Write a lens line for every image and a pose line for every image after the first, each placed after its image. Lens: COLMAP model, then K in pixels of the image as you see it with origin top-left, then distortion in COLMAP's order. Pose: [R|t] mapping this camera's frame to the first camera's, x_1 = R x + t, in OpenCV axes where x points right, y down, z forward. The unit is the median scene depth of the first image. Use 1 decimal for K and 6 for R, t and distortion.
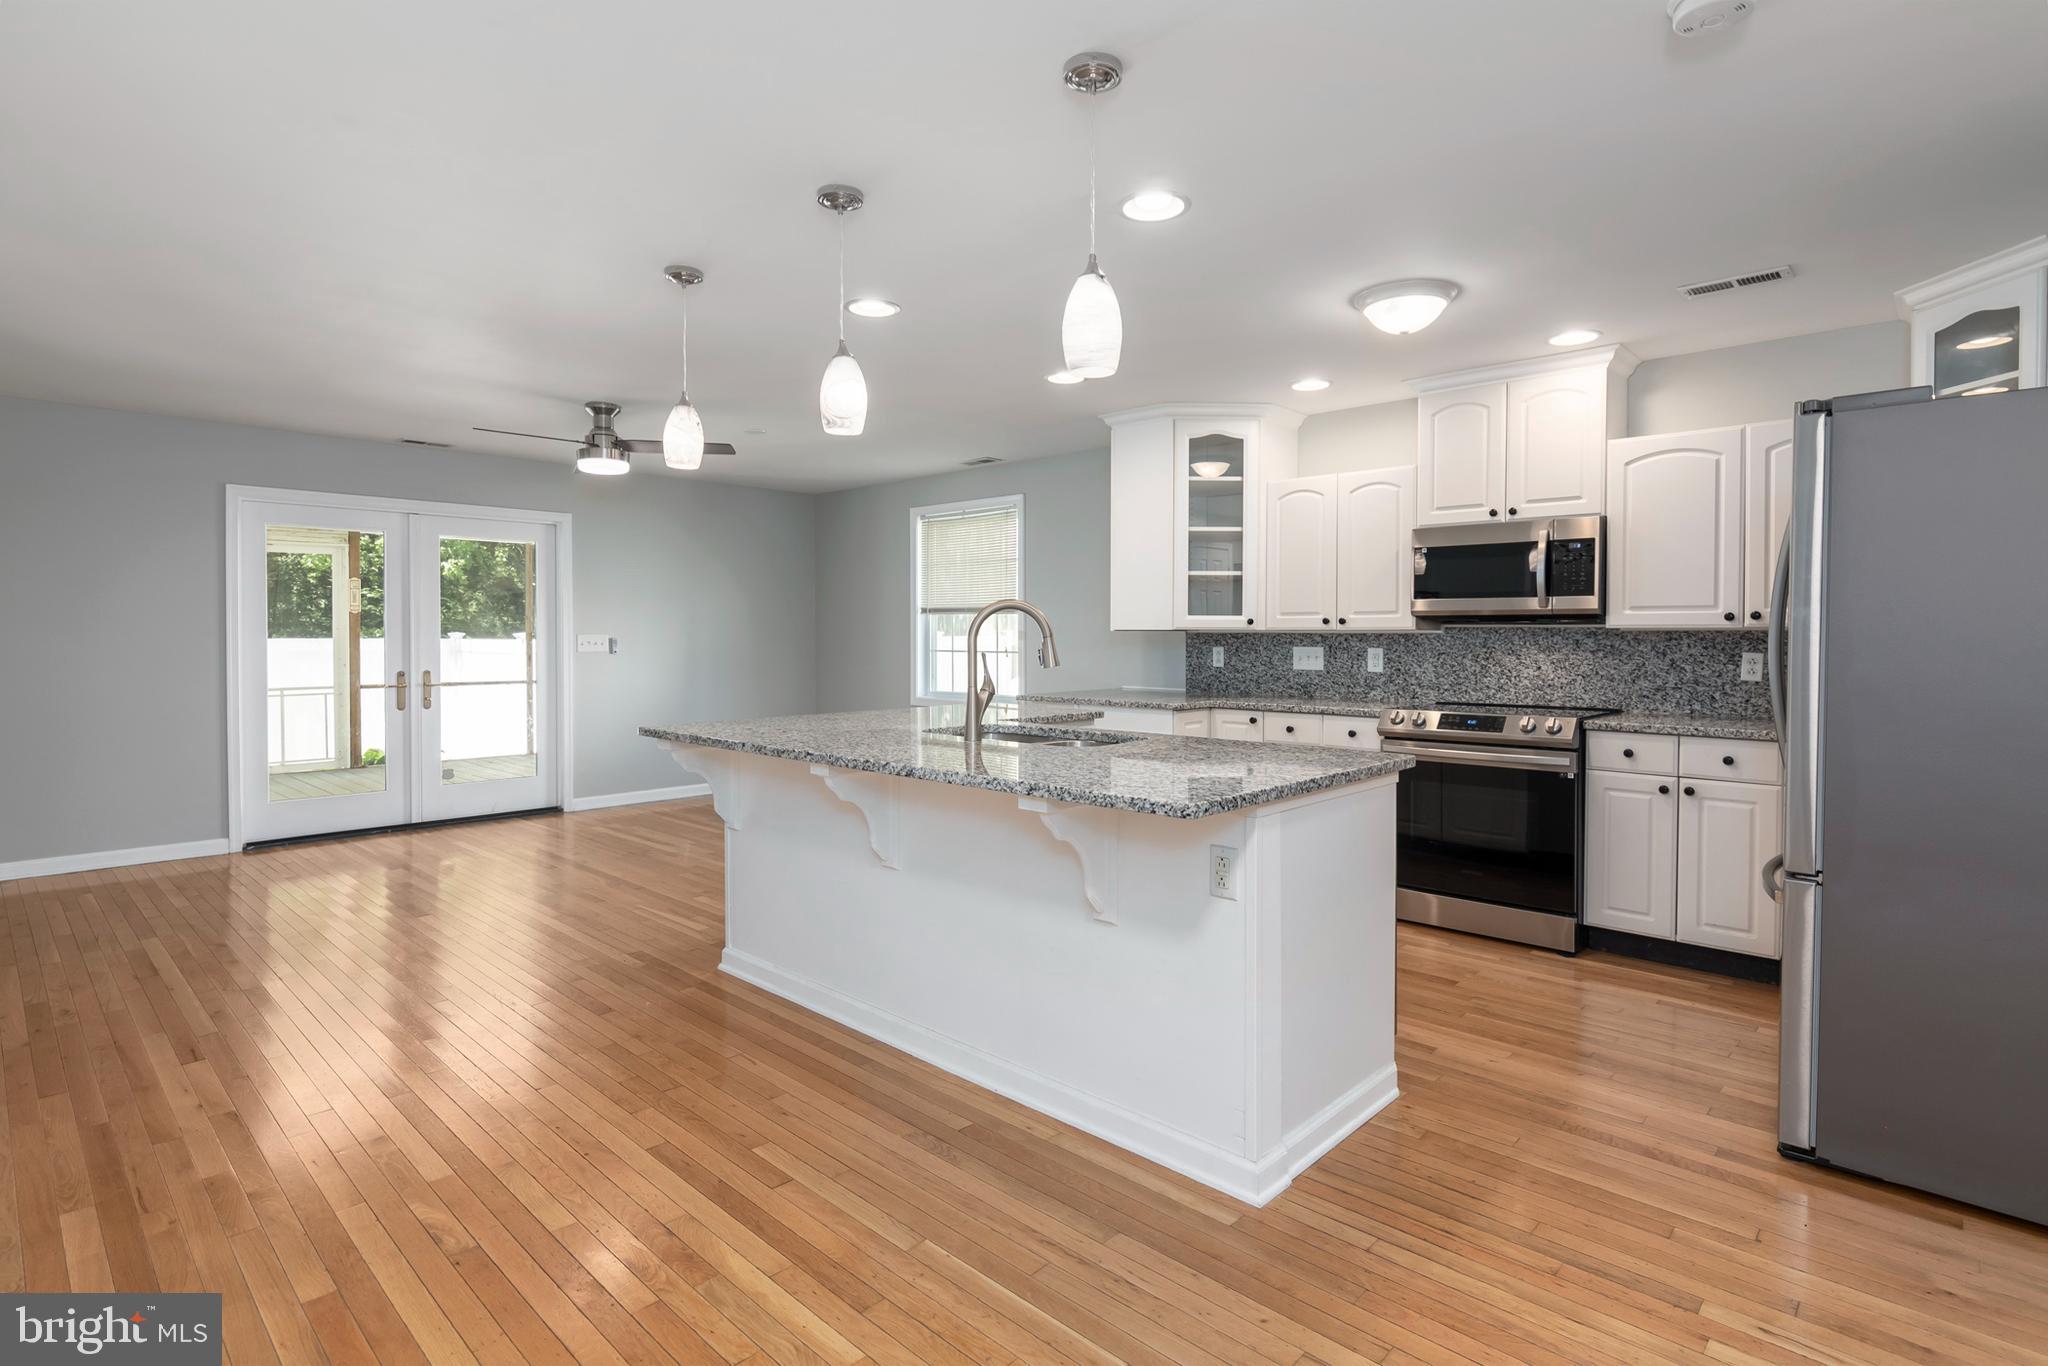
lens RADIAL K [[1016.0, 0, 996.2], [0, 1016.0, 646.5], [0, 0, 1]] dist [-0.002908, 0.000381]
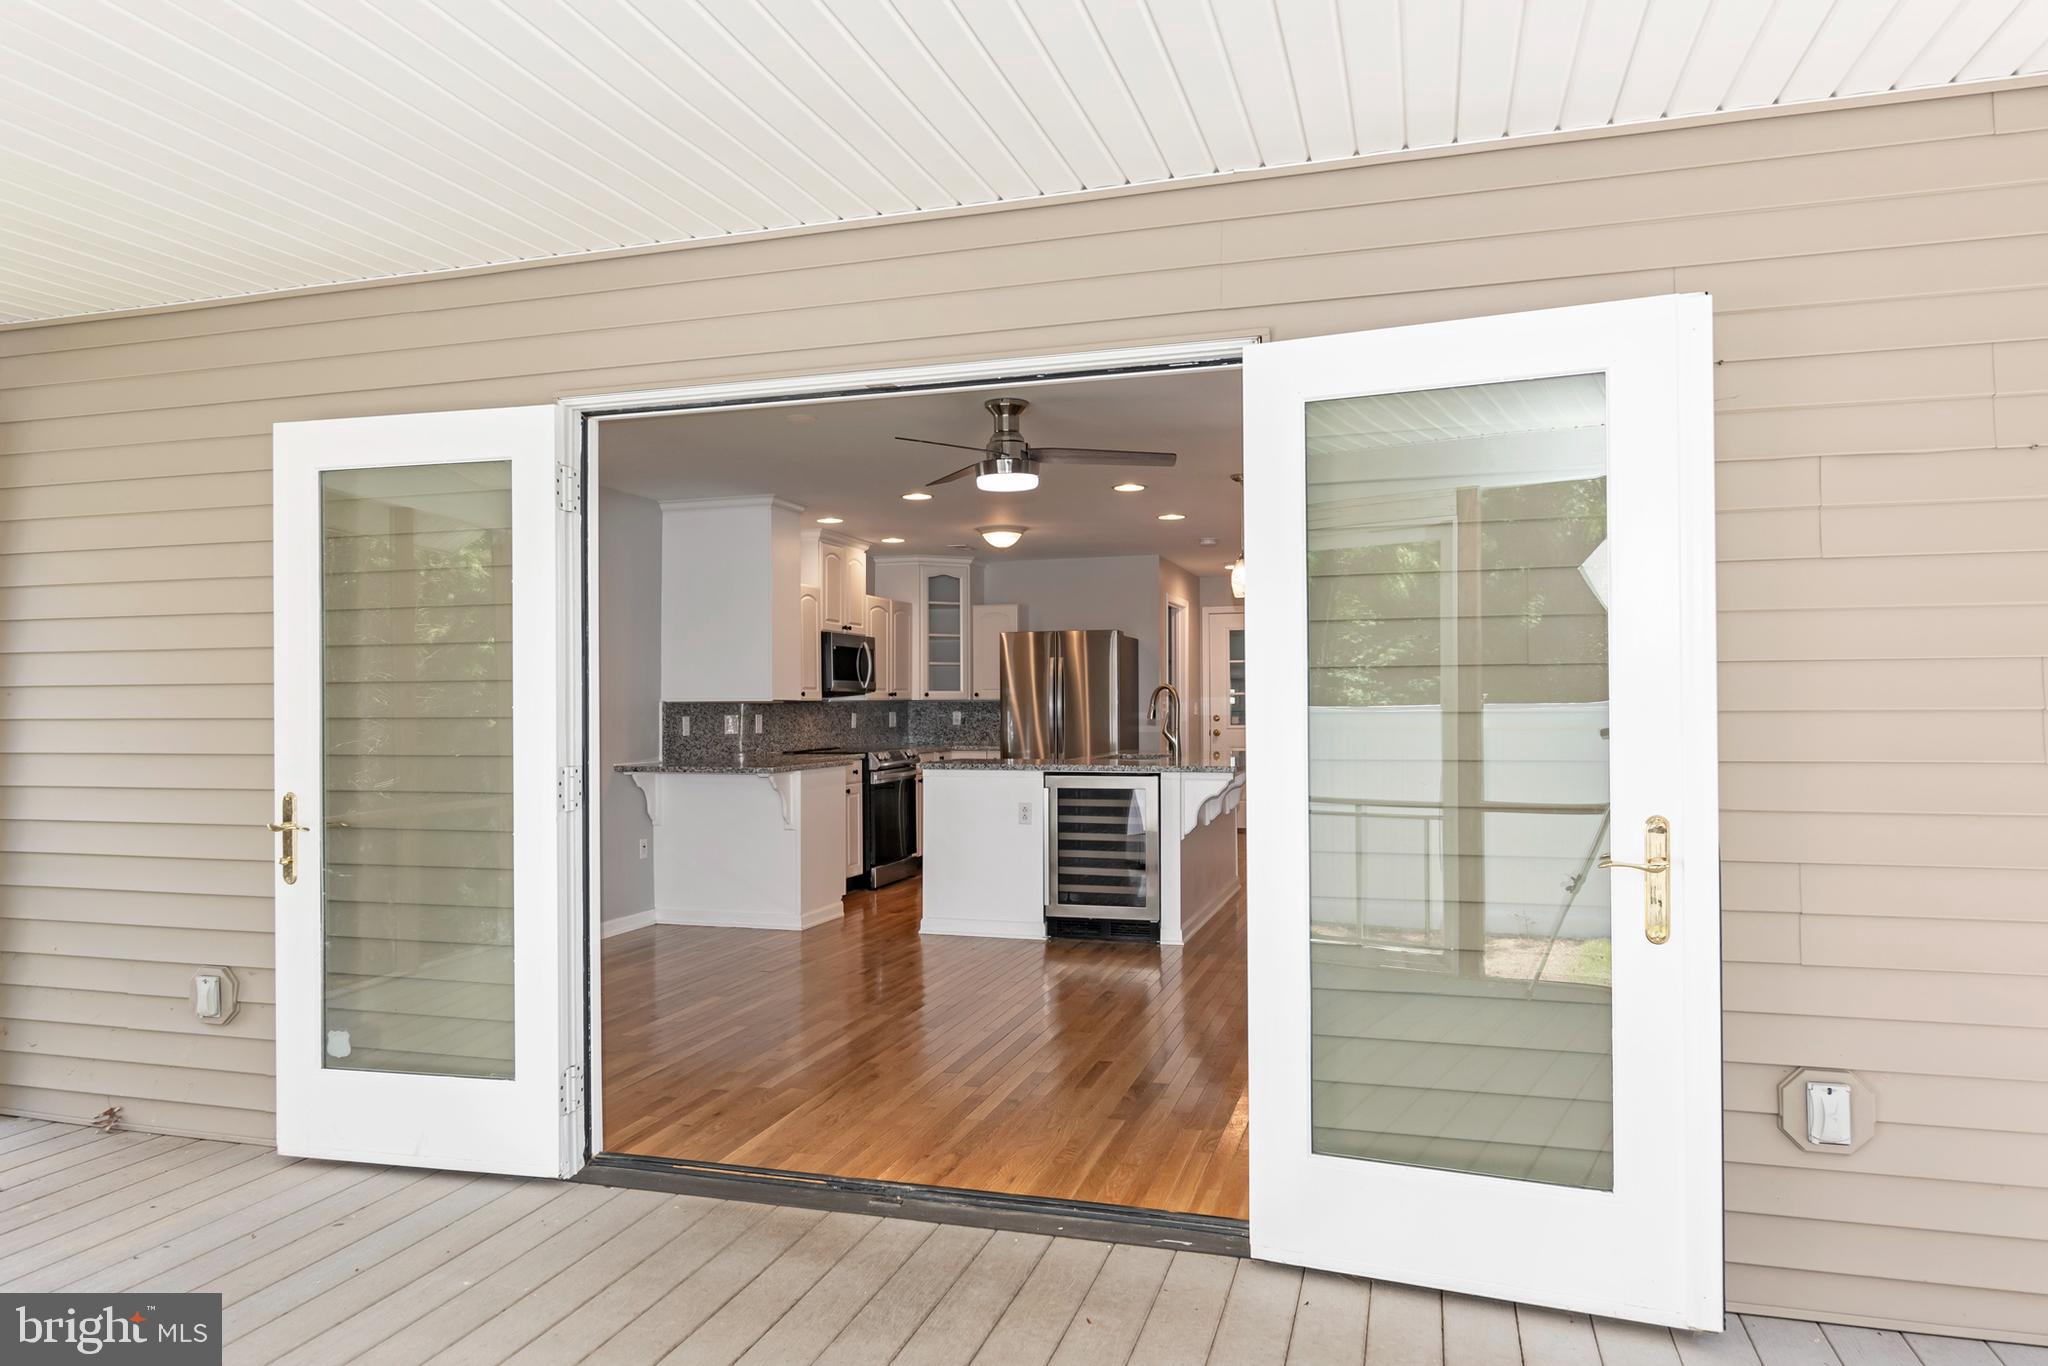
lens RADIAL K [[1346.4, 0, 1024.0], [0, 1346.4, 683.0], [0, 0, 1]] dist [0.001225, -0.000803]
pose [[-0.460773, 0.016213, 0.887370, -1.577698], [0.016802, 0.999813, -0.009544, -0.020192], [-0.887359, 0.010512, -0.460959, 1.799183]]
